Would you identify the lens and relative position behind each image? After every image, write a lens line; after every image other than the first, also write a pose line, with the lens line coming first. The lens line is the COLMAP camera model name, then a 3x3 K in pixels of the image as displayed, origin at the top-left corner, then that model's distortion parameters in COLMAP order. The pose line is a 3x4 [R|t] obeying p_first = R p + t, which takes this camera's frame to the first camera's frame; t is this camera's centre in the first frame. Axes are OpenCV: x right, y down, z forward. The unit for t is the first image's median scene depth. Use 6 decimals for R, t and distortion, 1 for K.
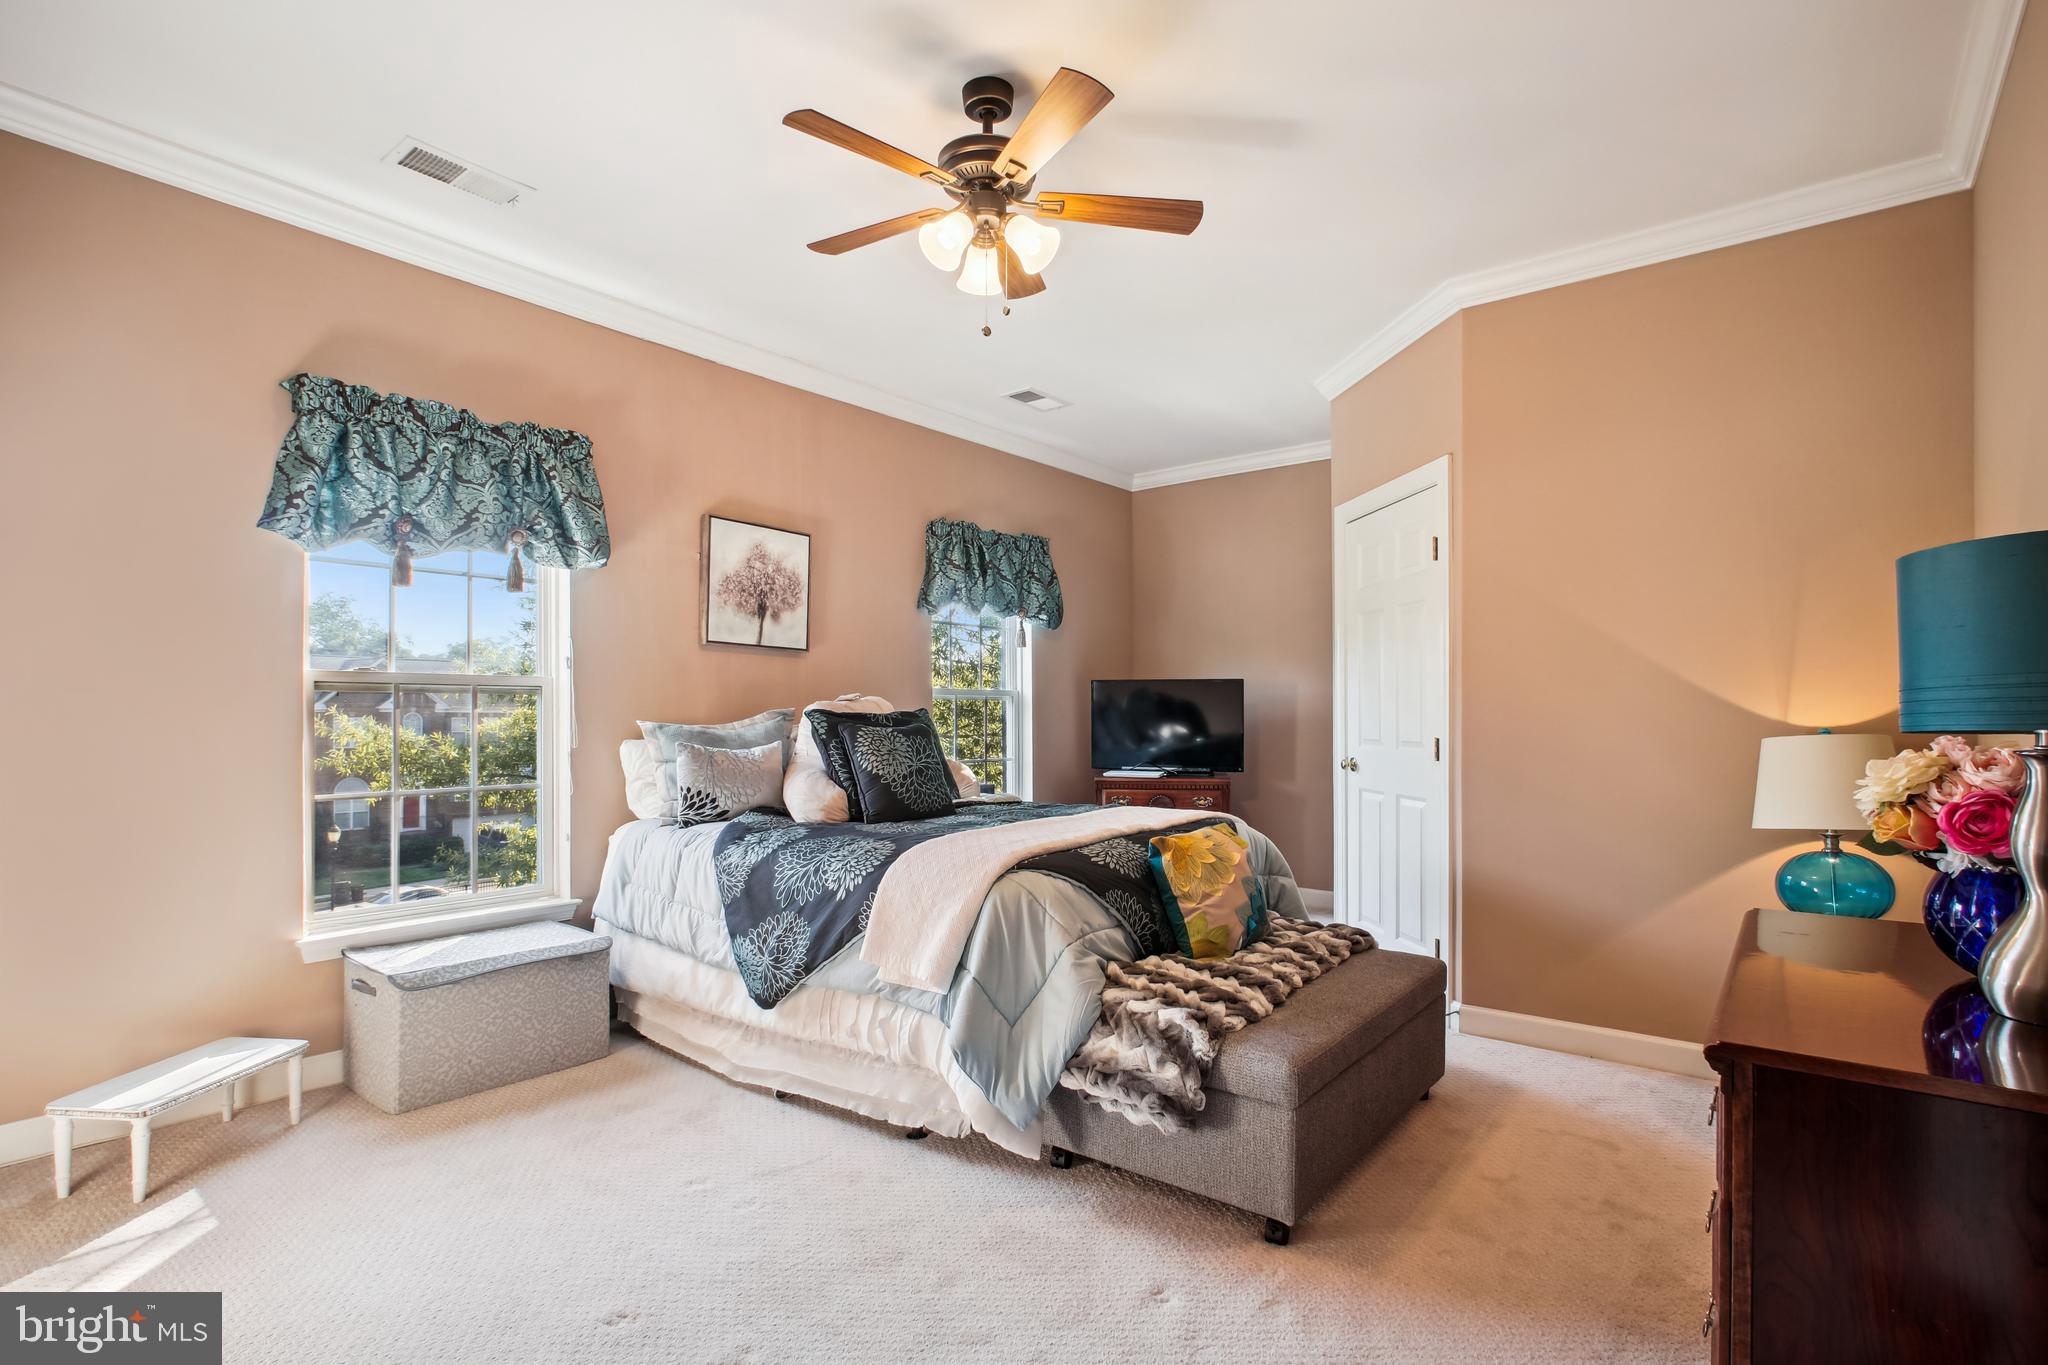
lens RADIAL K [[998.2, 0, 1033.8], [0, 998.2, 702.9], [0, 0, 1]] dist [-0.000416, 0.000450]
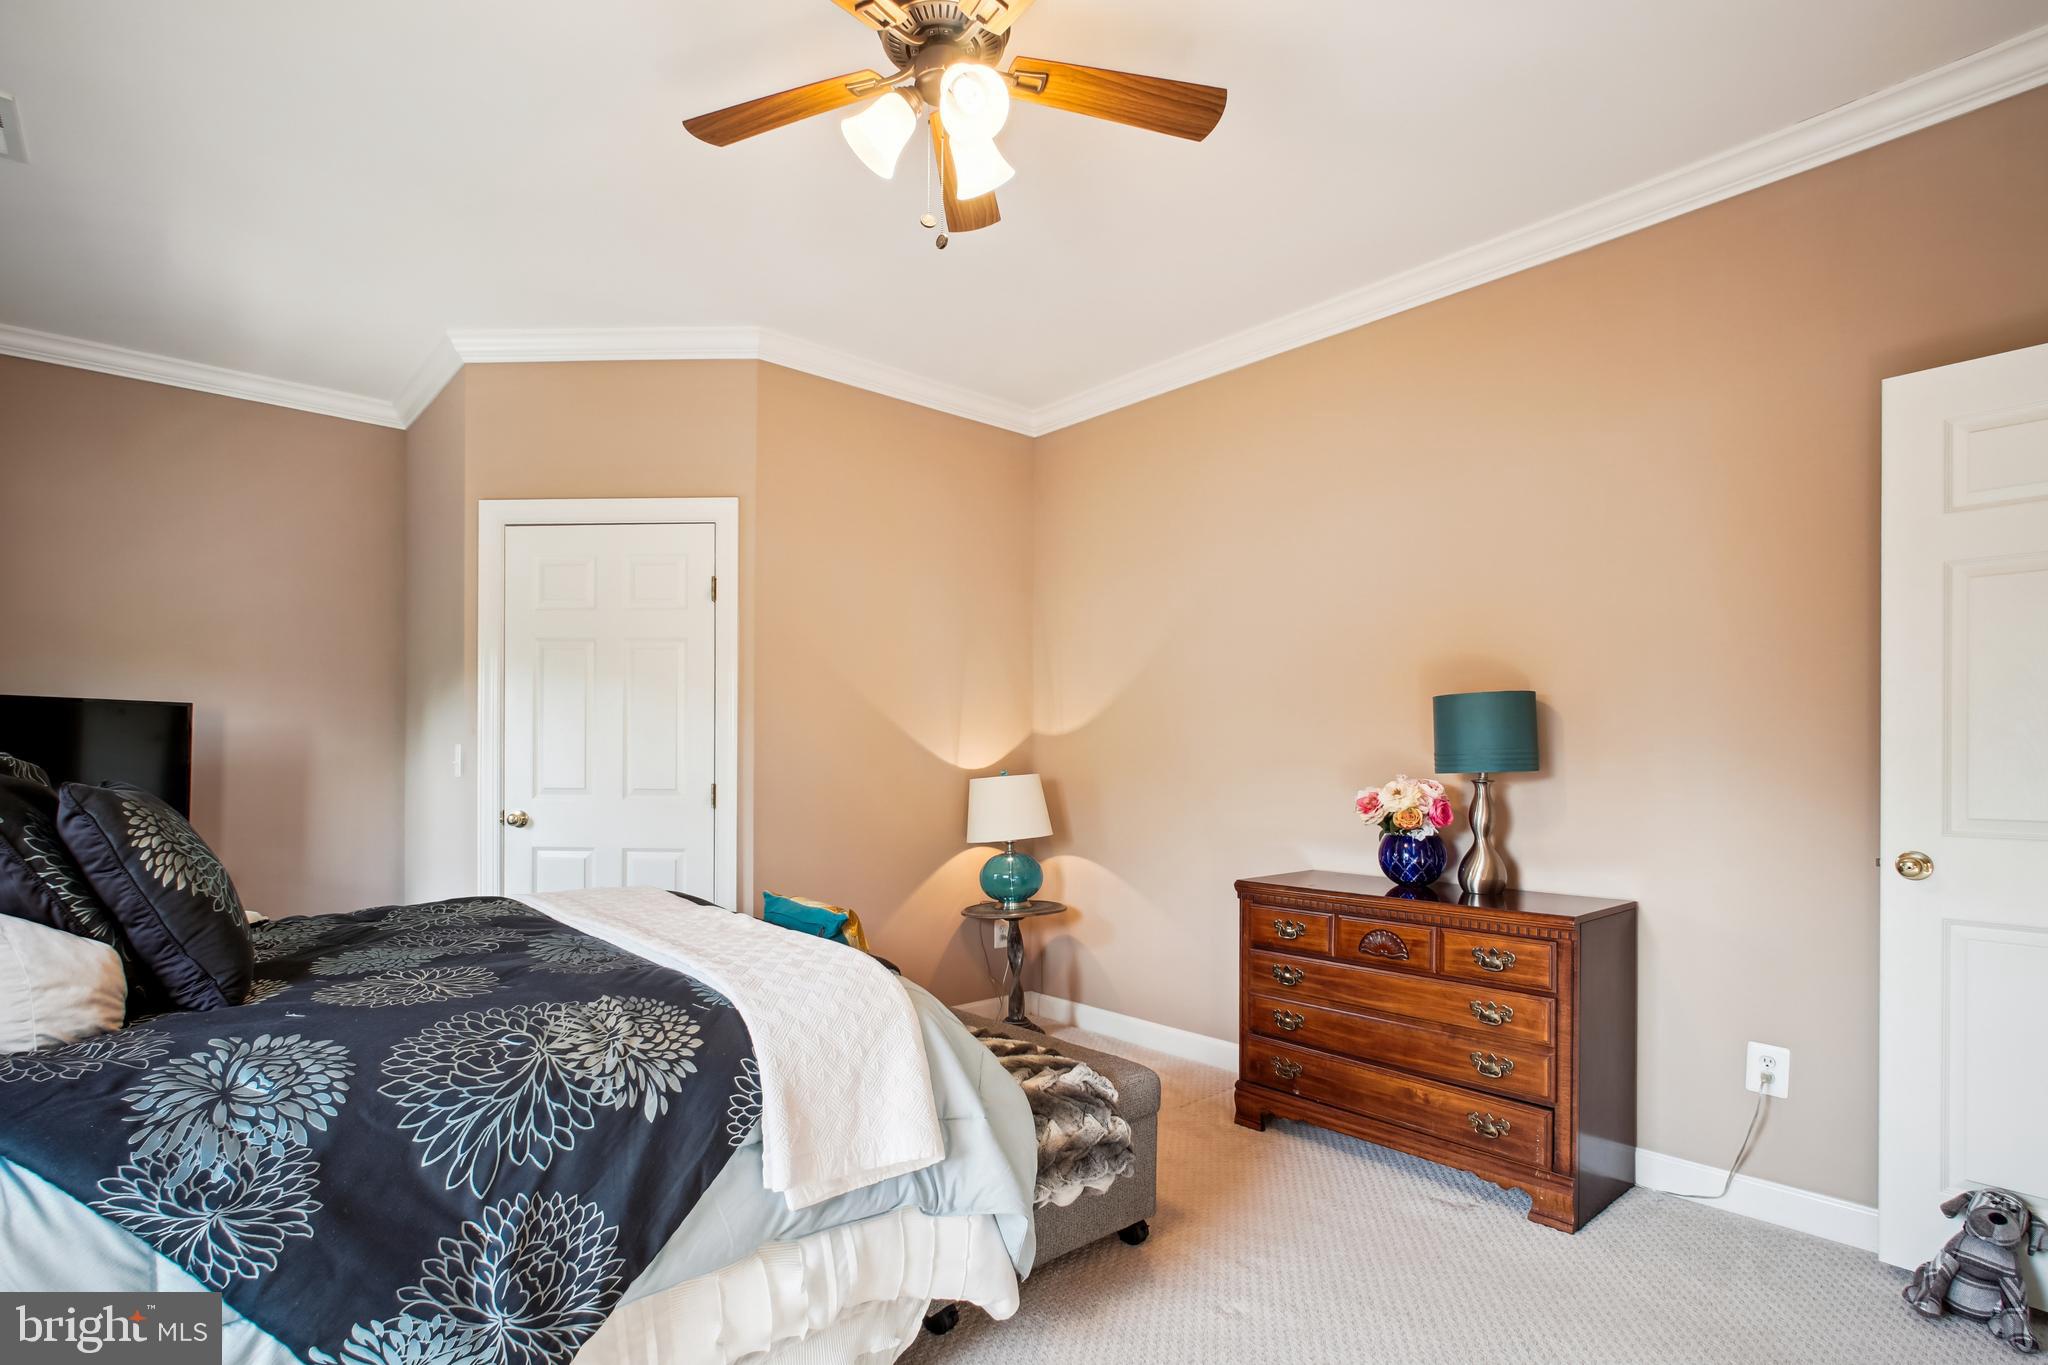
lens RADIAL K [[1007.3, 0, 1025.2], [0, 1007.3, 756.5], [0, 0, 1]] dist [-0.003780, -0.000872]
pose [[0.180530, 0.004574, 0.983559, -0.644212], [-0.016044, 0.999870, -0.001705, 0.005421], [-0.983439, -0.015473, 0.180580, 0.680313]]
